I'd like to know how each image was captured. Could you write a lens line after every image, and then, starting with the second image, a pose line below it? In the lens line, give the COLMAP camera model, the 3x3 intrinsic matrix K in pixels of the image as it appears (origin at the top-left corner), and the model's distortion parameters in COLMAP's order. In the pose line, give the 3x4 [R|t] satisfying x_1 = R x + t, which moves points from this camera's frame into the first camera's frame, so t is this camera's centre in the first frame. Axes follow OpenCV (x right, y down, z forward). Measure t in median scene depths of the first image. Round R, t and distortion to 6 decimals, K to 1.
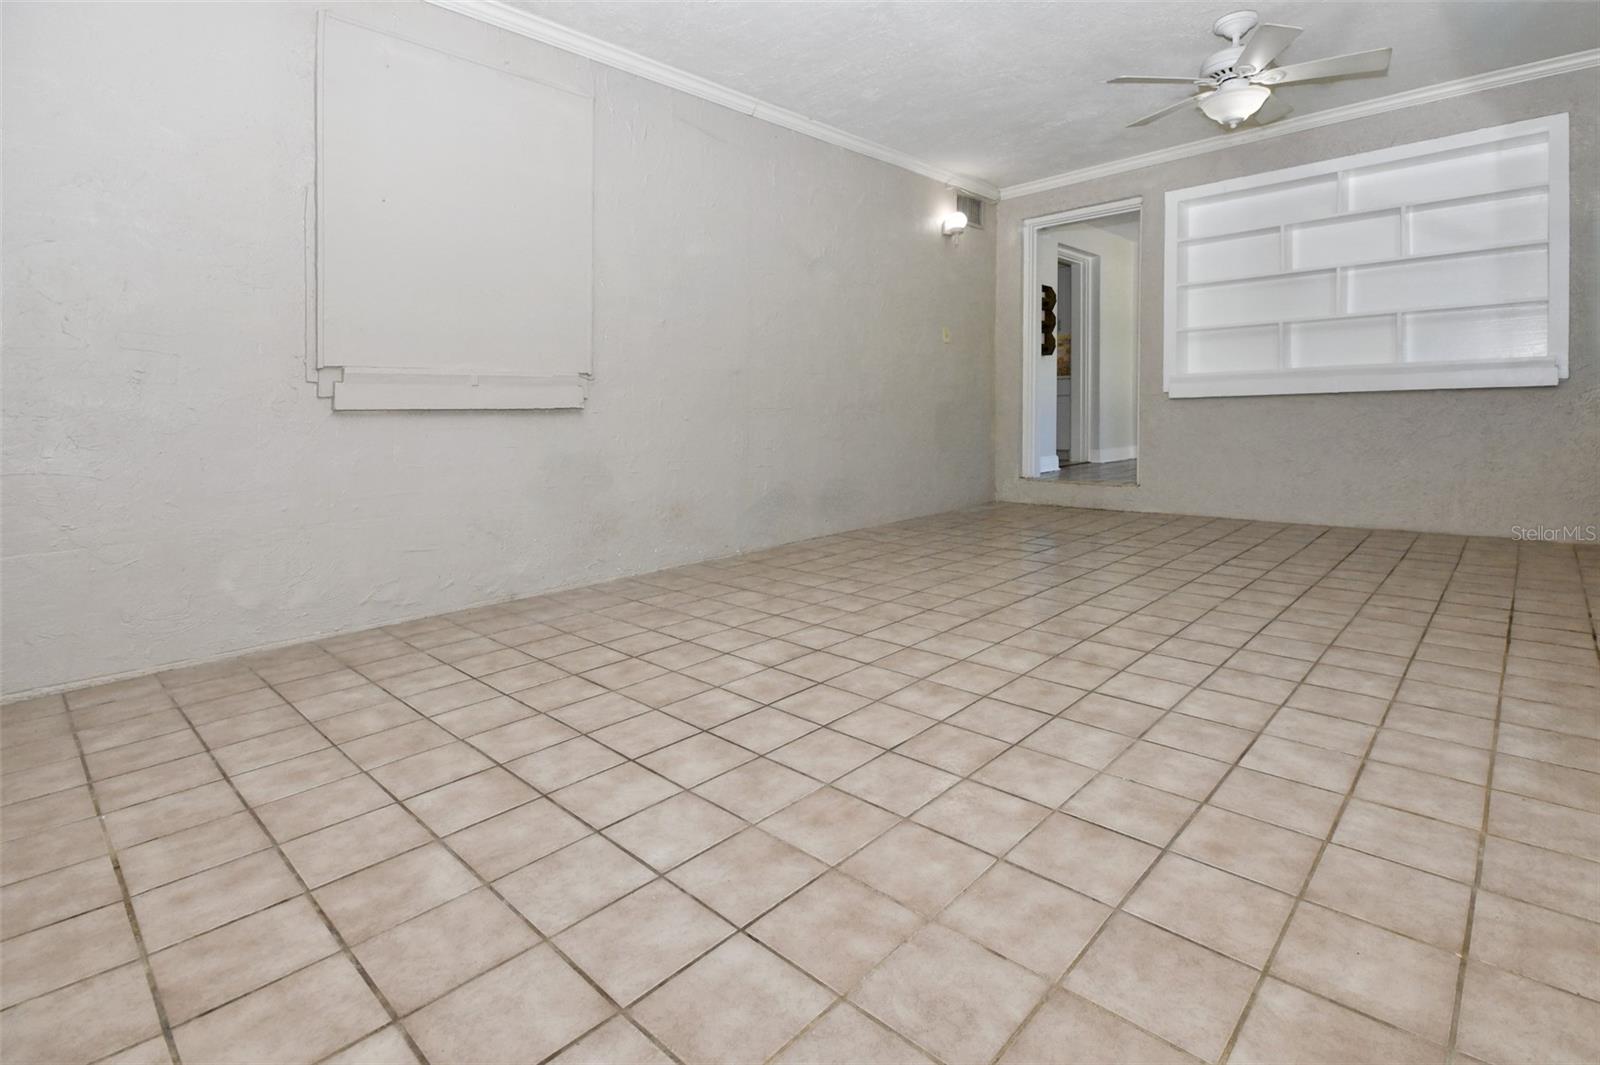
lens RADIAL K [[687.7, 0, 801.4], [0, 687.7, 408.3], [0, 0, 1]] dist [0.000606, -0.000996]
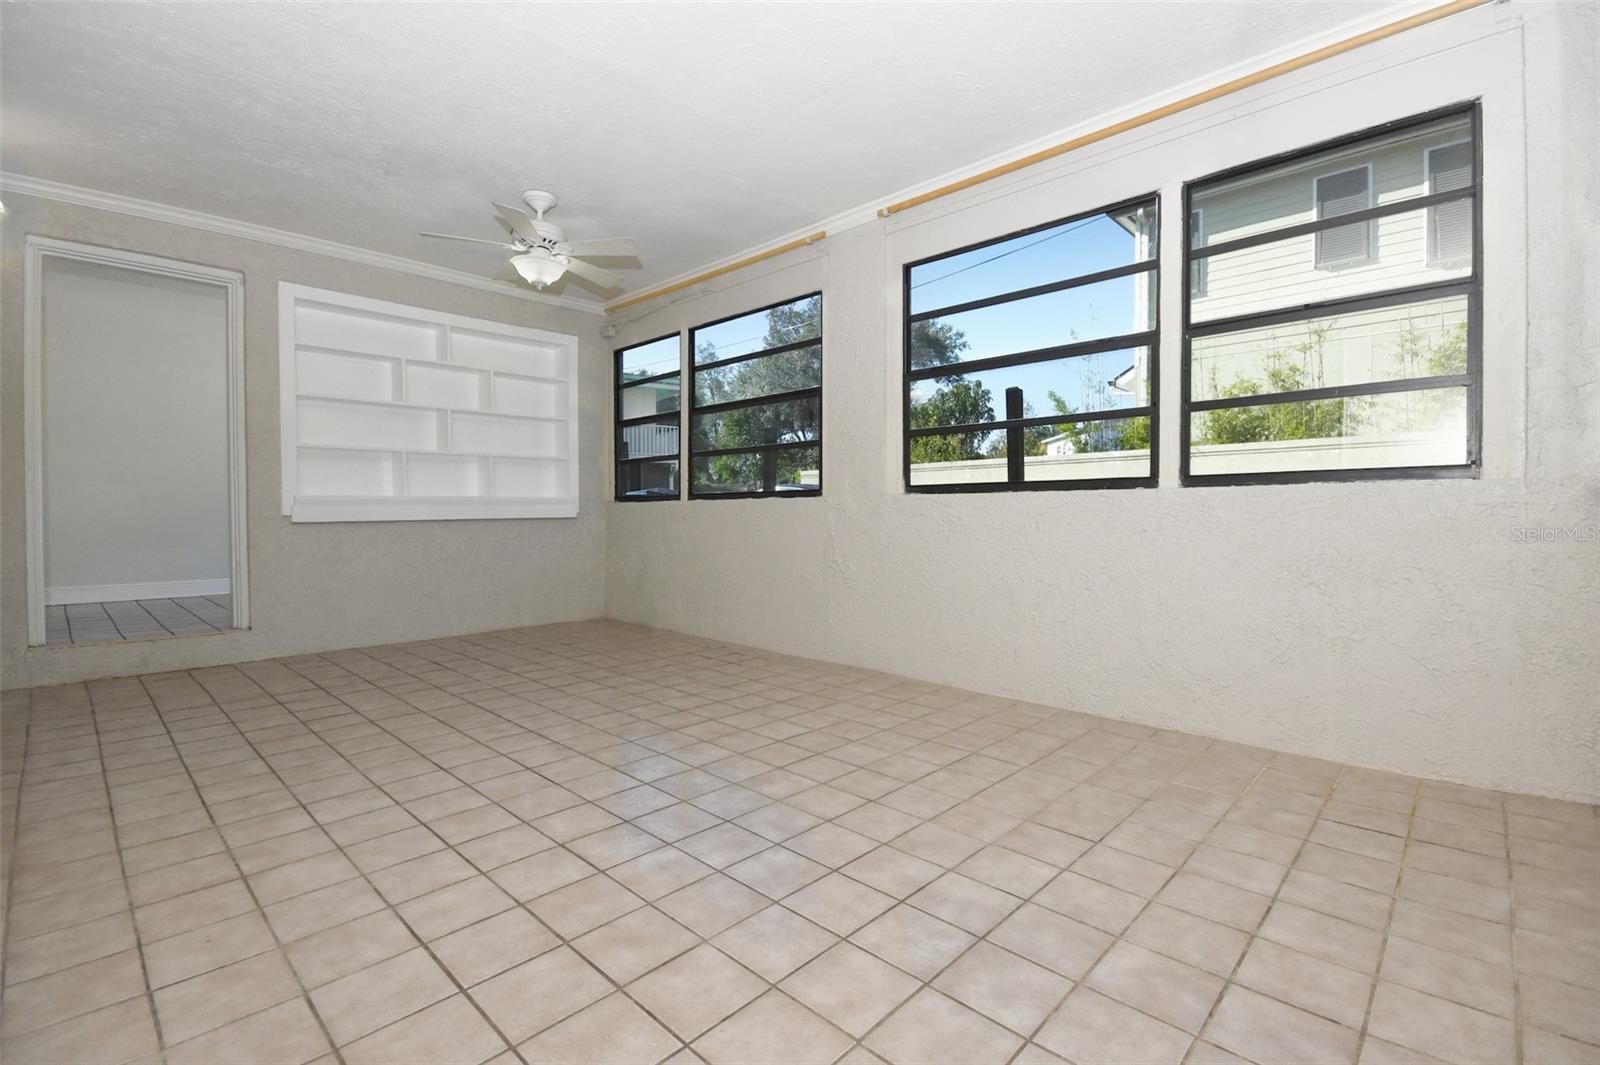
lens RADIAL K [[727.6, 0, 822.6], [0, 727.6, 528.0], [0, 0, 1]] dist [-0.001547, -0.000343]
pose [[0.039852, 0.002236, 0.999203, -1.574868], [0.004741, 0.999986, -0.002427, -0.010189], [-0.999194, 0.004834, 0.039840, 1.326643]]
